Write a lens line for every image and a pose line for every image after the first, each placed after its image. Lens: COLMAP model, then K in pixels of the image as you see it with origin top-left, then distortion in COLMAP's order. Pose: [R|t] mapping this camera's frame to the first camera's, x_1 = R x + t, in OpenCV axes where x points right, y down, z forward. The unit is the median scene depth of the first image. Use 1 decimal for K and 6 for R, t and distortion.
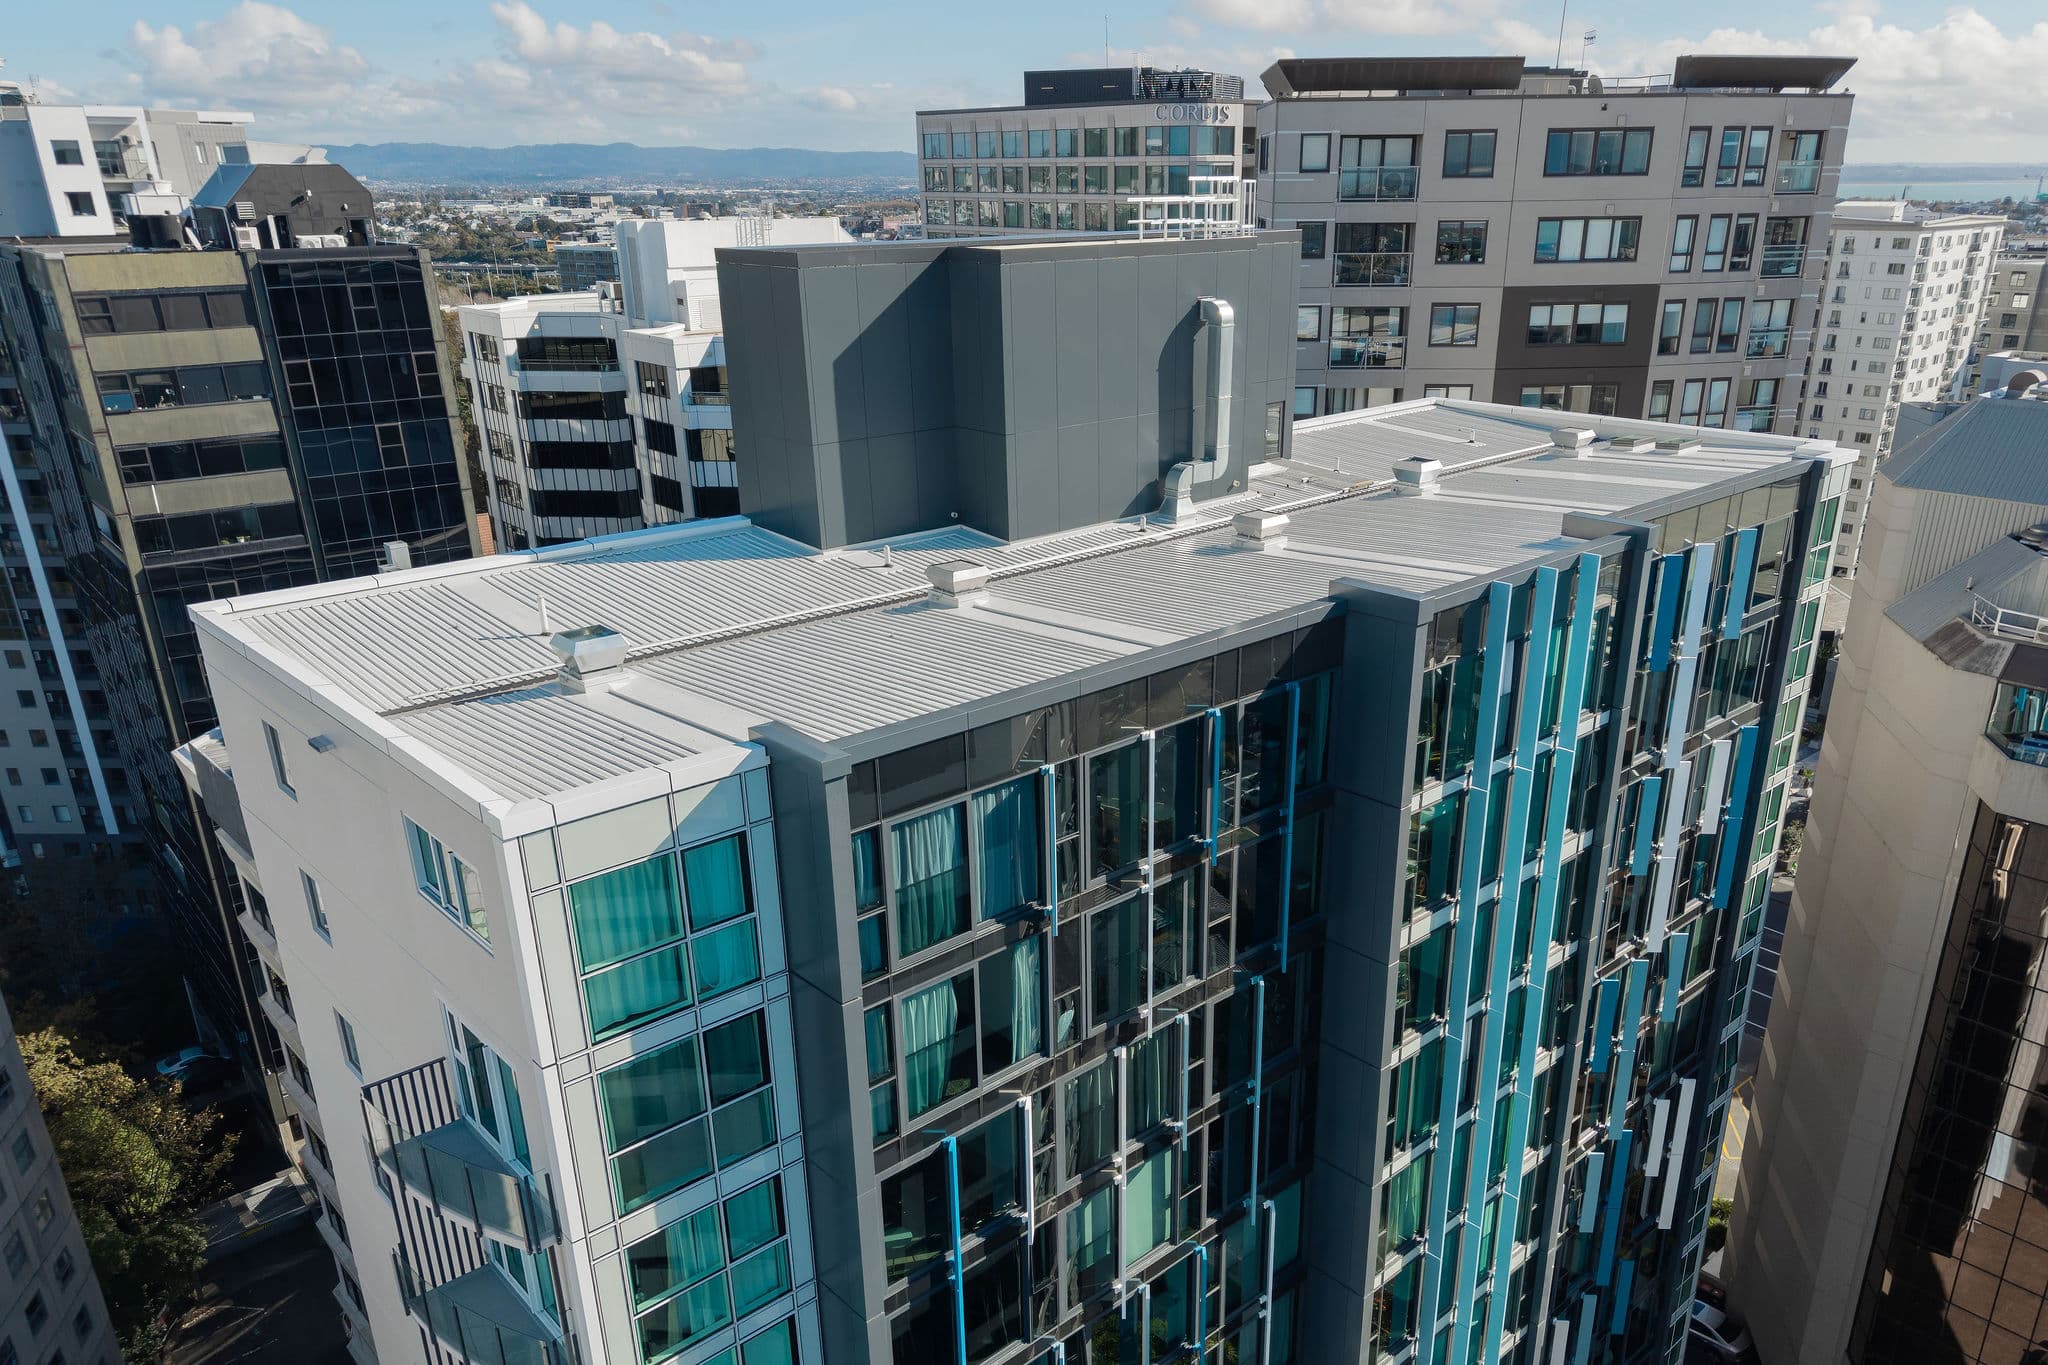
lens RADIAL K [[1380.1, 0, 1024.0], [0, 1380.1, 682.5], [0, 0, 1]] dist [0.009722, -0.019030]
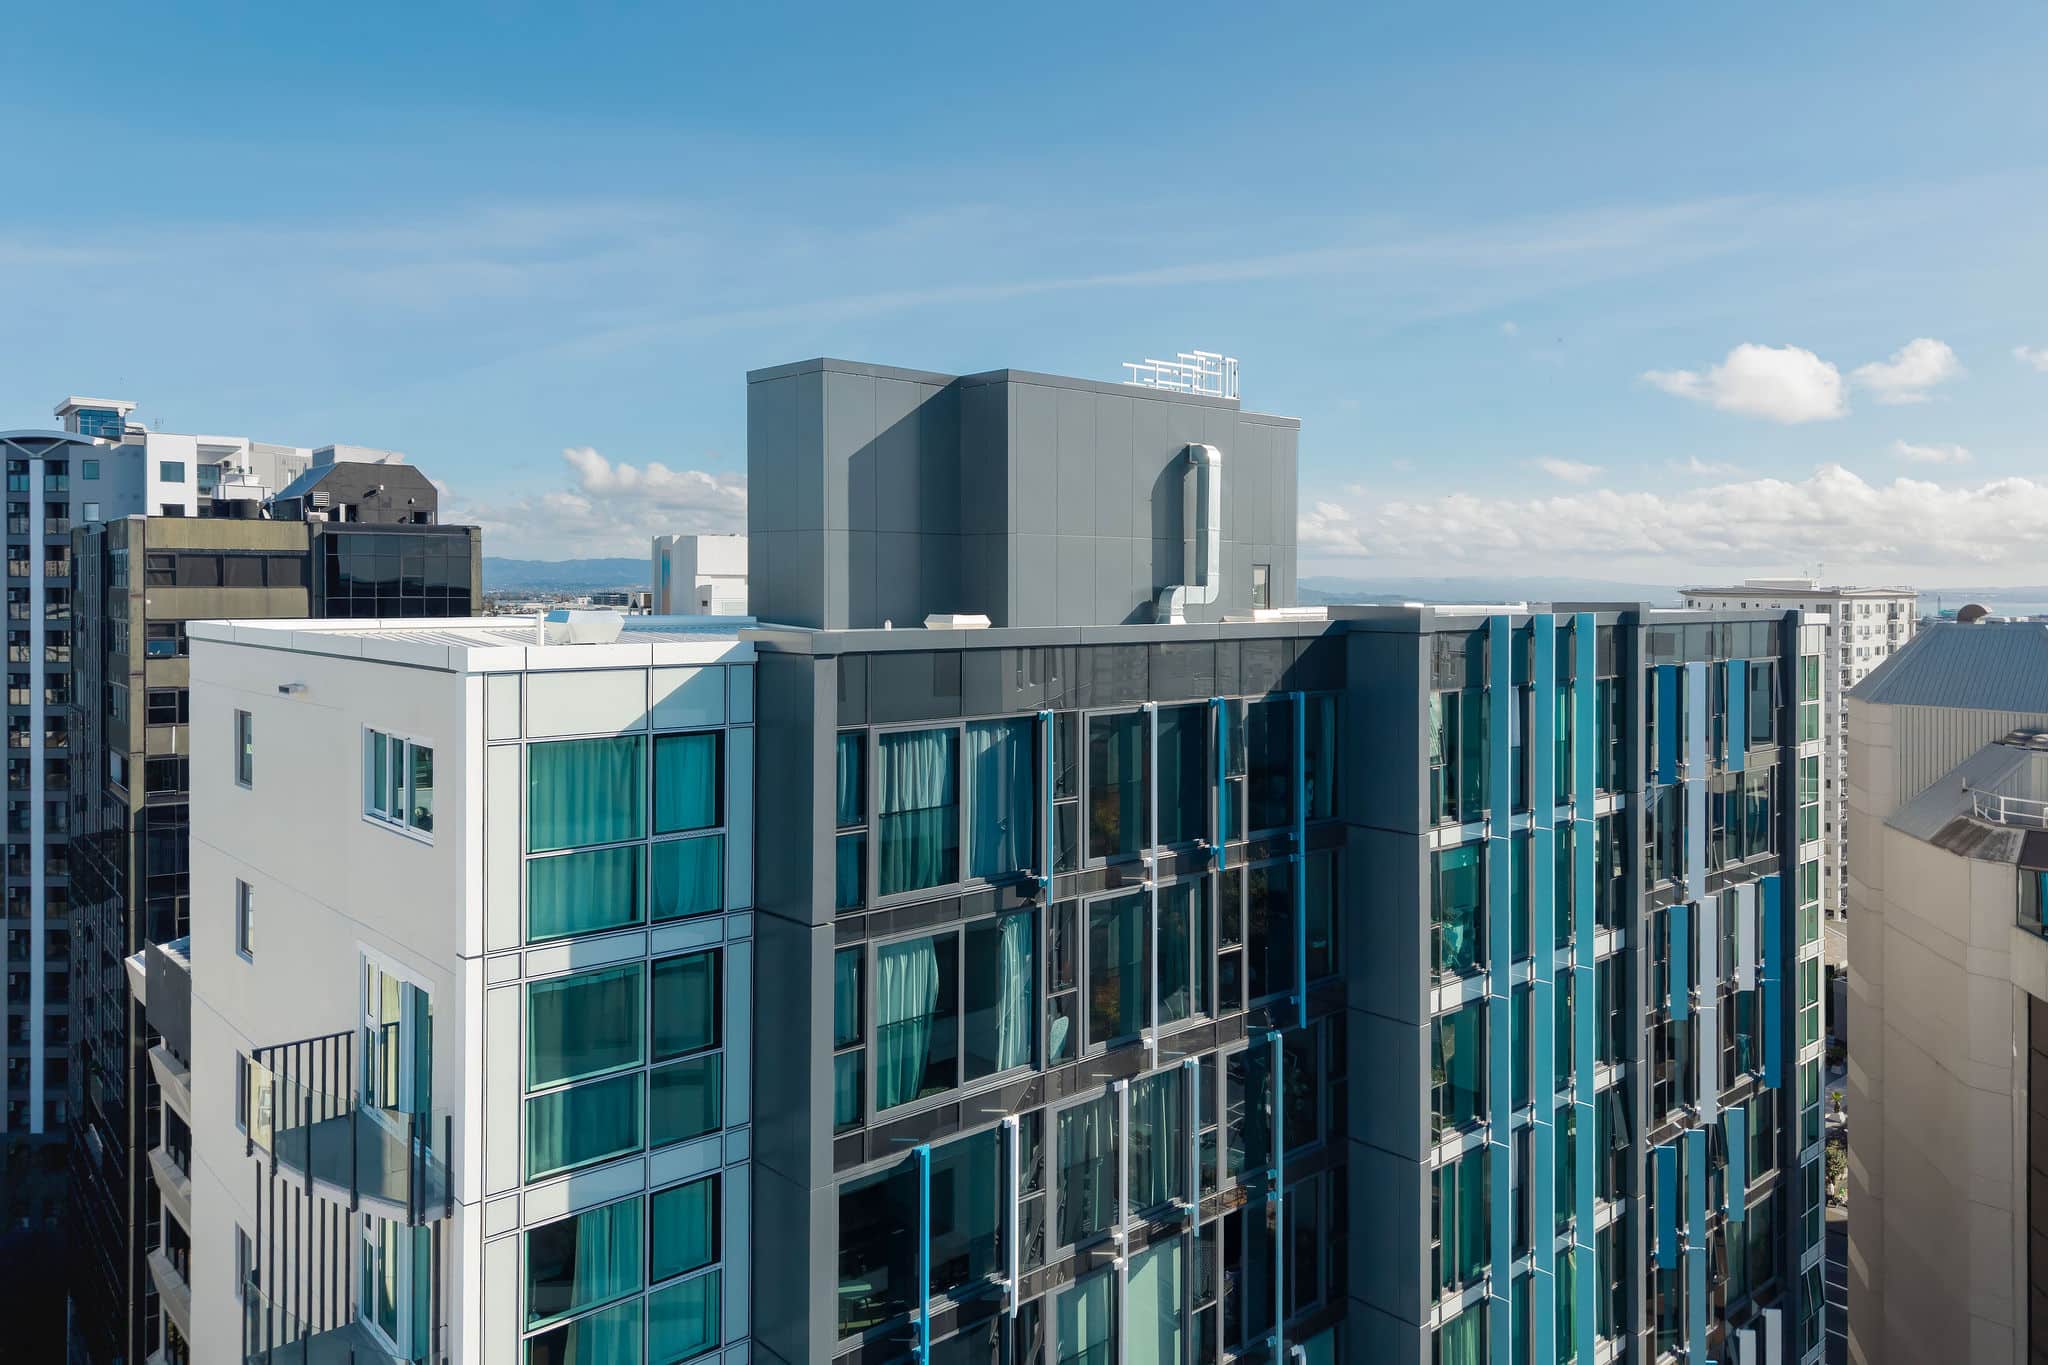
lens RADIAL K [[1328.6, 0, 1013.4], [0, 1328.6, 680.9], [0, 0, 1]] dist [-0.004827, 0.000350]
pose [[0.999645, 0.026197, -0.004944, -0.001214], [-0.026214, 0.932133, -0.361167, 0.322435], [-0.004853, 0.361168, 0.932488, 0.117810]]
